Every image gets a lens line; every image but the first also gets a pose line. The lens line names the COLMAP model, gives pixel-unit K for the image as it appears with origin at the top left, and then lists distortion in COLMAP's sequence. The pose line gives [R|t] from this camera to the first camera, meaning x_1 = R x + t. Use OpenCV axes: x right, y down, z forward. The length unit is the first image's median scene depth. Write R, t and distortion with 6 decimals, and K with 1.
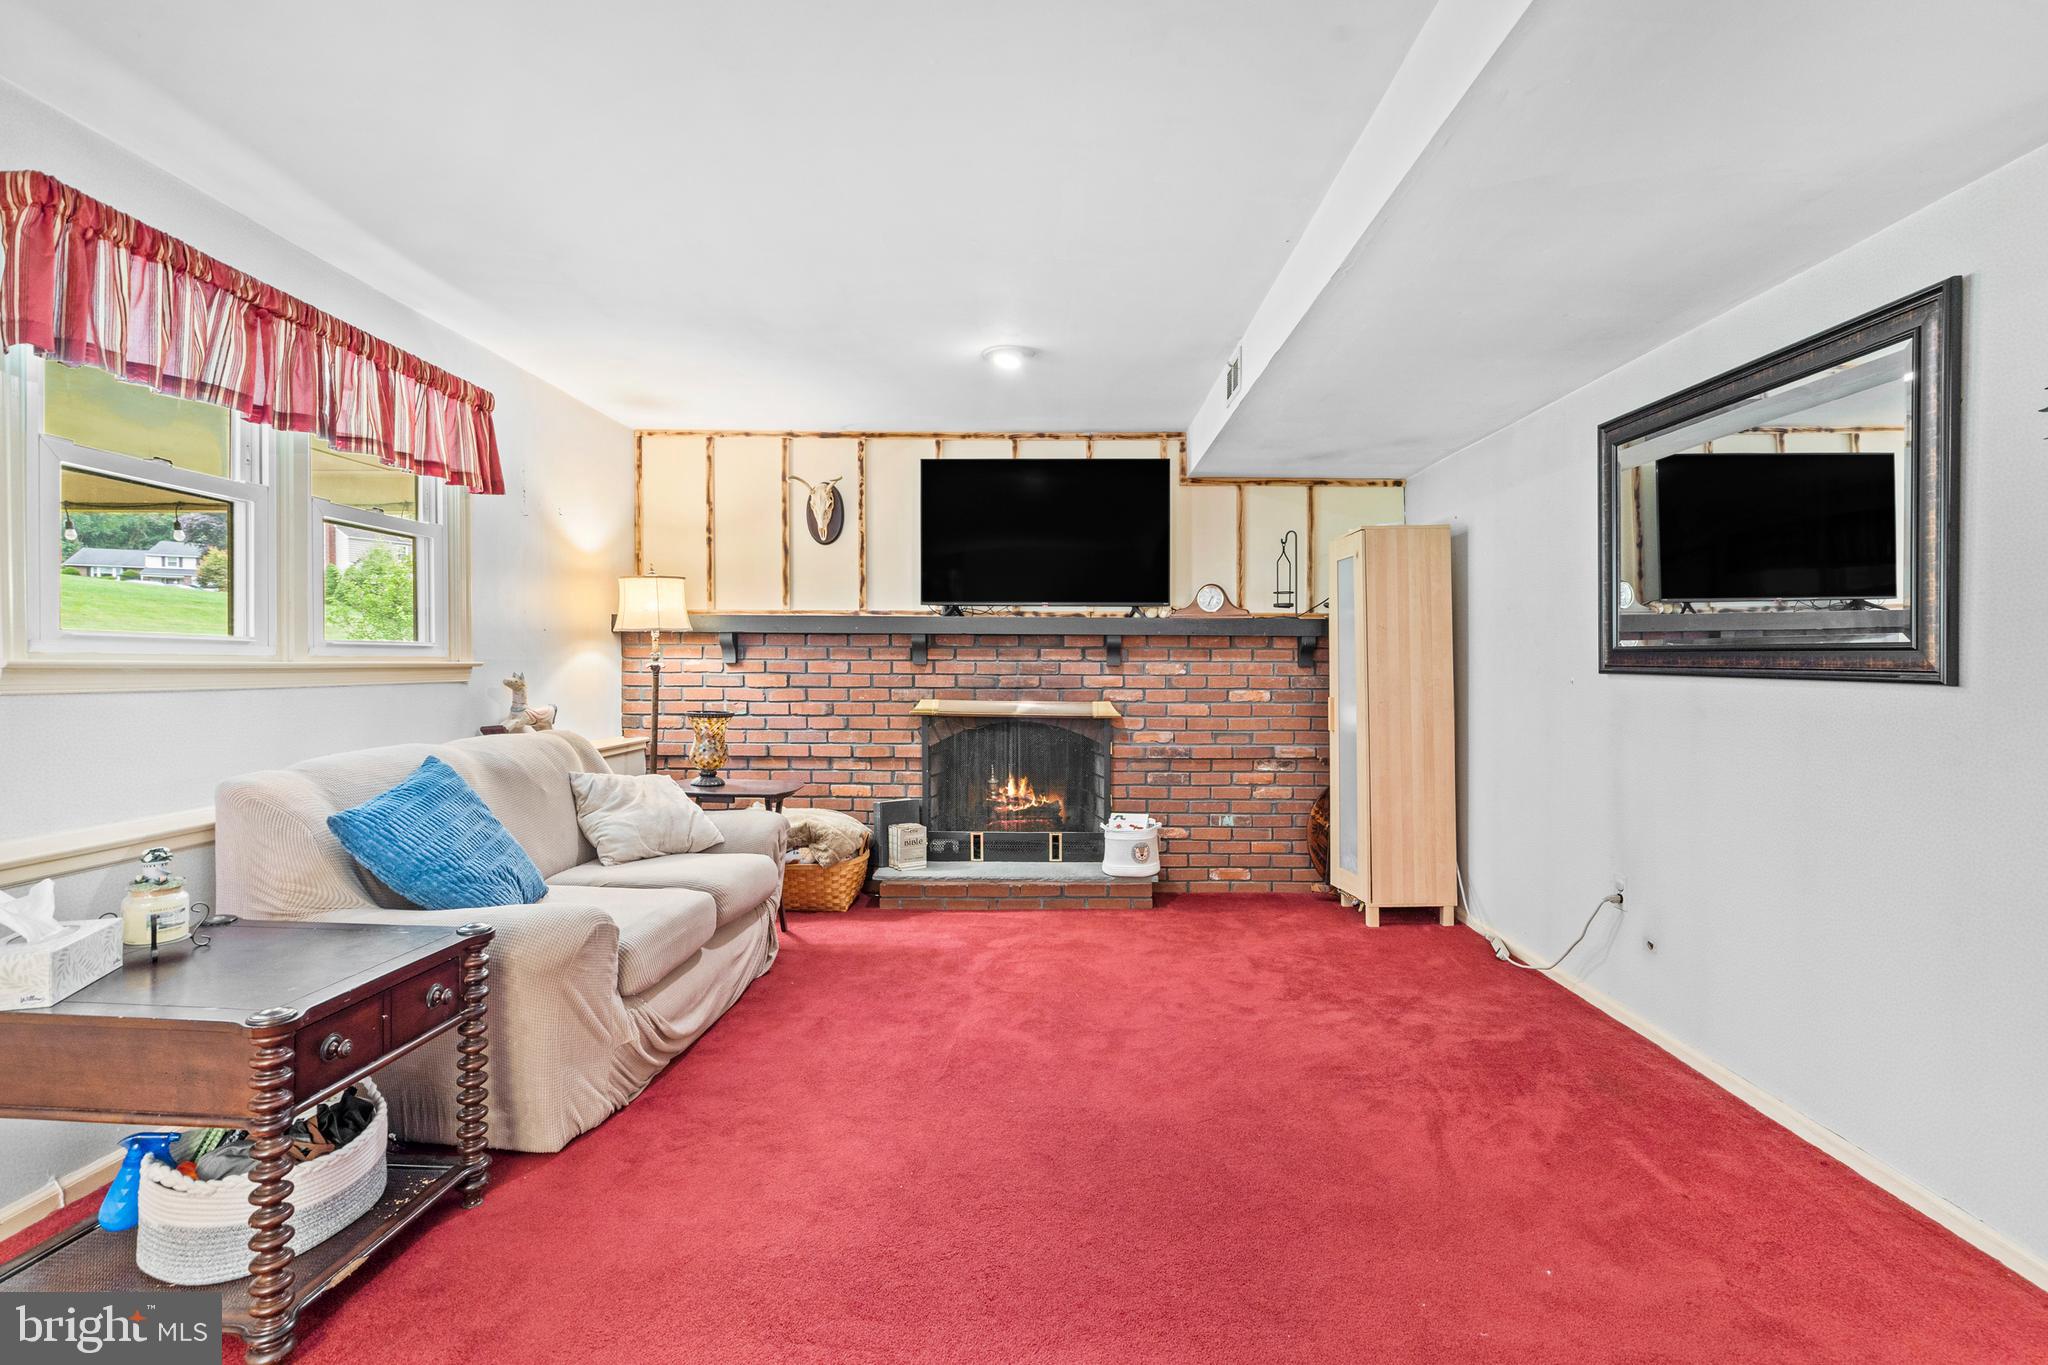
lens RADIAL K [[942.5, 0, 1031.5], [0, 942.5, 675.3], [0, 0, 1]] dist [-0.010378, 0.003585]
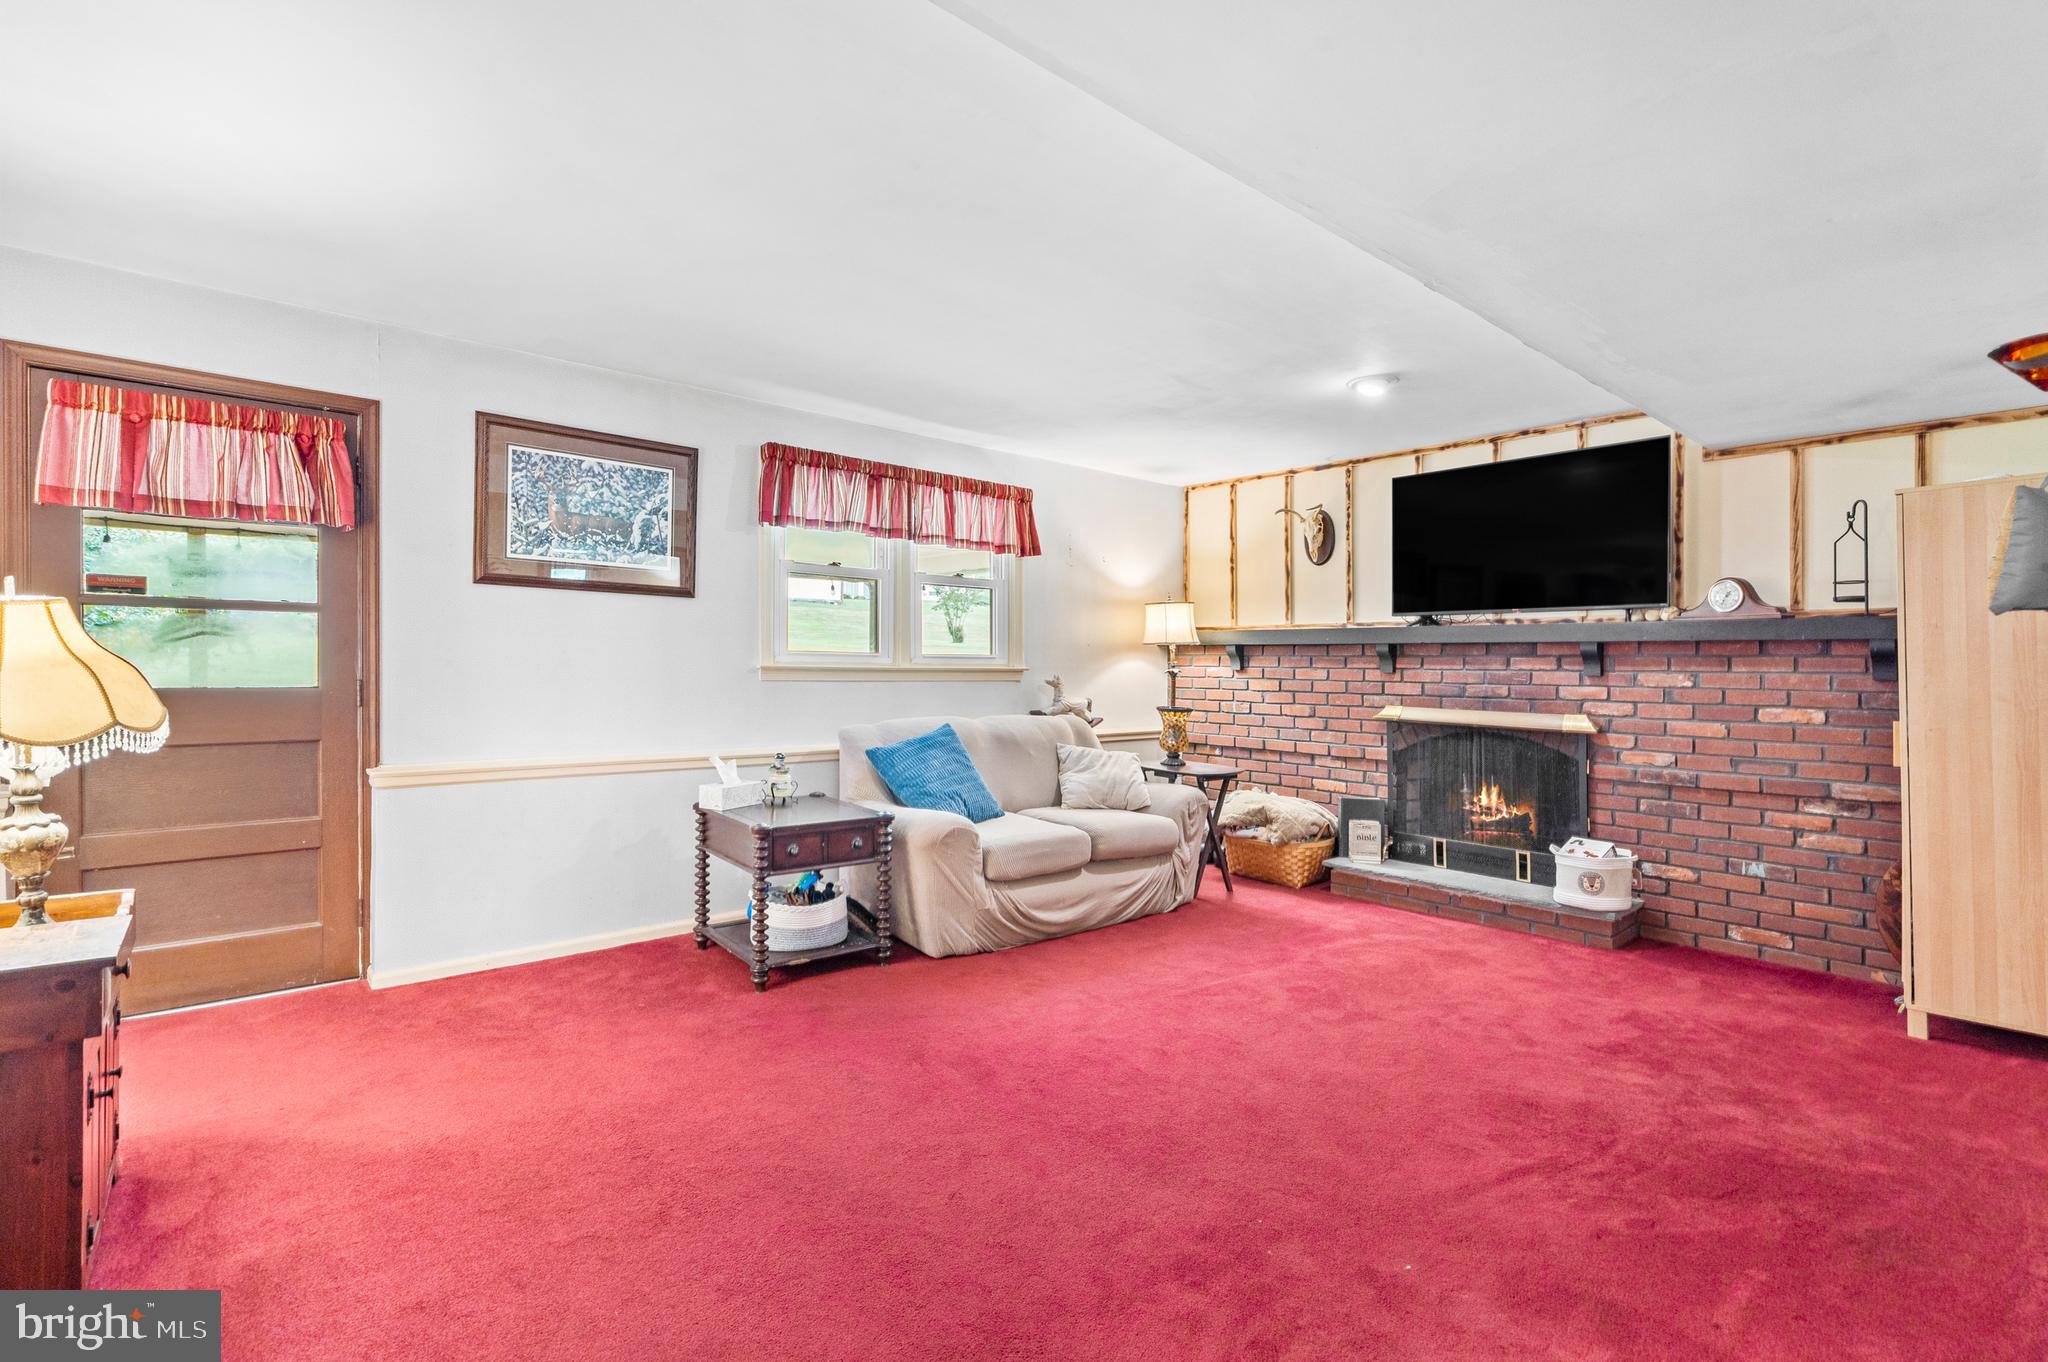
lens RADIAL K [[942.5, 0, 1032.2], [0, 942.5, 679.5], [0, 0, 1]] dist [-0.010378, 0.003585]
pose [[0.661647, 0.013946, -0.749686, 0.466360], [-0.017936, 0.999835, 0.002770, 0.000562], [0.749601, 0.011613, 0.661788, 0.003237]]
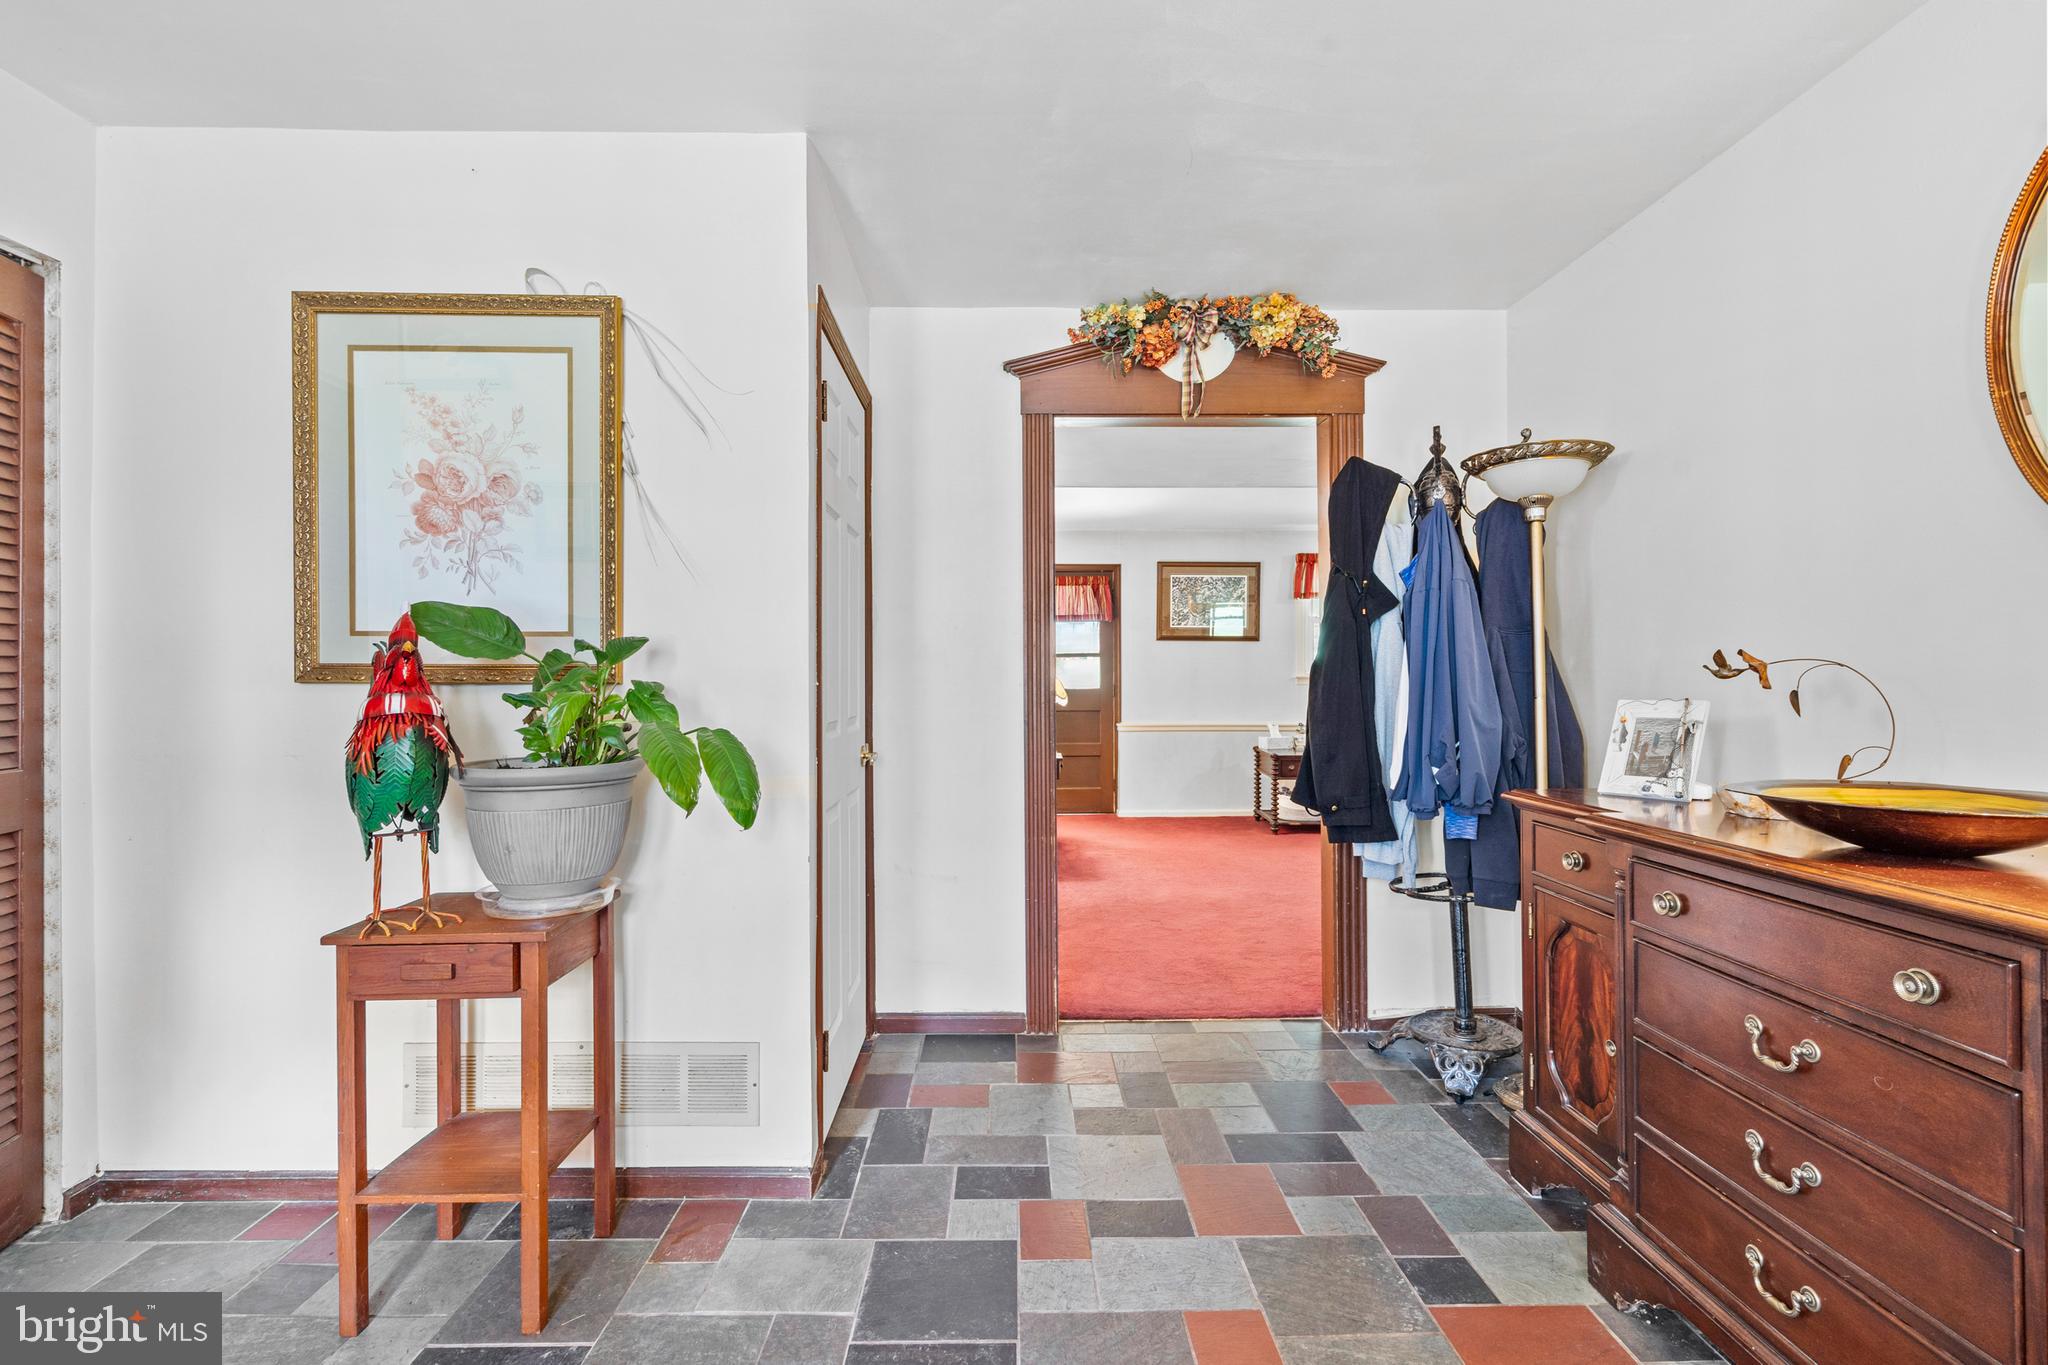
lens RADIAL K [[942.5, 0, 1031.7], [0, 942.5, 681.0], [0, 0, 1]] dist [-0.010378, 0.003585]
pose [[0.008893, 0.002161, -0.999958, 1.308759], [-0.014222, 0.999897, 0.002035, 0.005179], [0.999859, 0.014203, 0.008923, -0.072397]]
